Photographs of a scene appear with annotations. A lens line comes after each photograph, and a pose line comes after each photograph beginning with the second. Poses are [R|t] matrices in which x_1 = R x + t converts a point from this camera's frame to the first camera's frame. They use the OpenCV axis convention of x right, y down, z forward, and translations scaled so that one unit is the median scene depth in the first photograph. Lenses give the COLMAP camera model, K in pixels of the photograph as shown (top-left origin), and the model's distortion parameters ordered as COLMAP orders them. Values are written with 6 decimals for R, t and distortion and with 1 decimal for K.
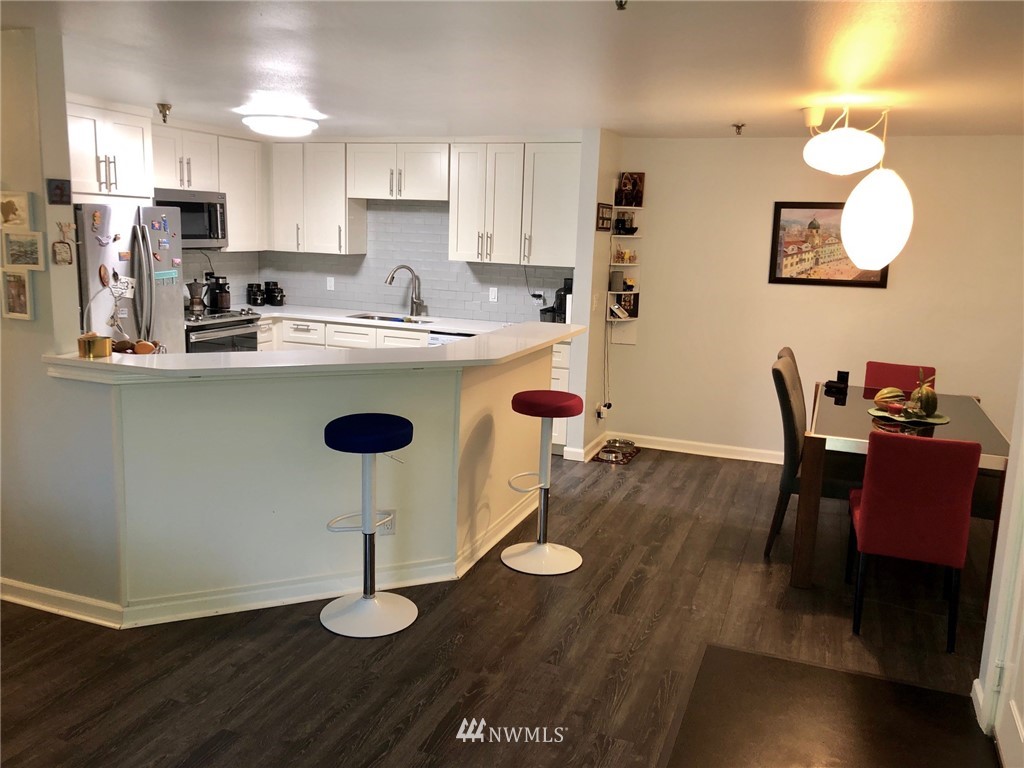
lens RADIAL K [[830.9, 0, 512.0], [0, 830.9, 384.0], [0, 0, 1]] dist [0.043888, -0.076287]
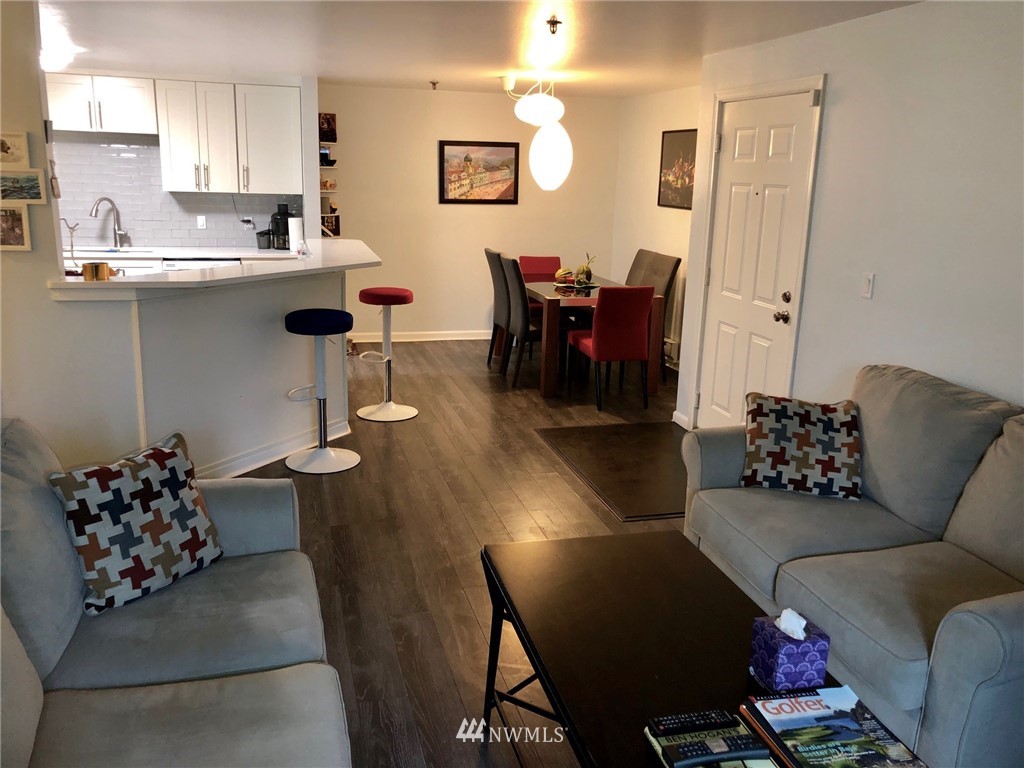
lens RADIAL K [[830.9, 0, 512.0], [0, 830.9, 384.0], [0, 0, 1]] dist [0.043888, -0.076287]
pose [[0.804188, -0.155718, 0.573614, -0.405688], [0.108434, 0.987312, 0.116003, 0.021135], [-0.584400, -0.031089, 0.810870, -0.146986]]
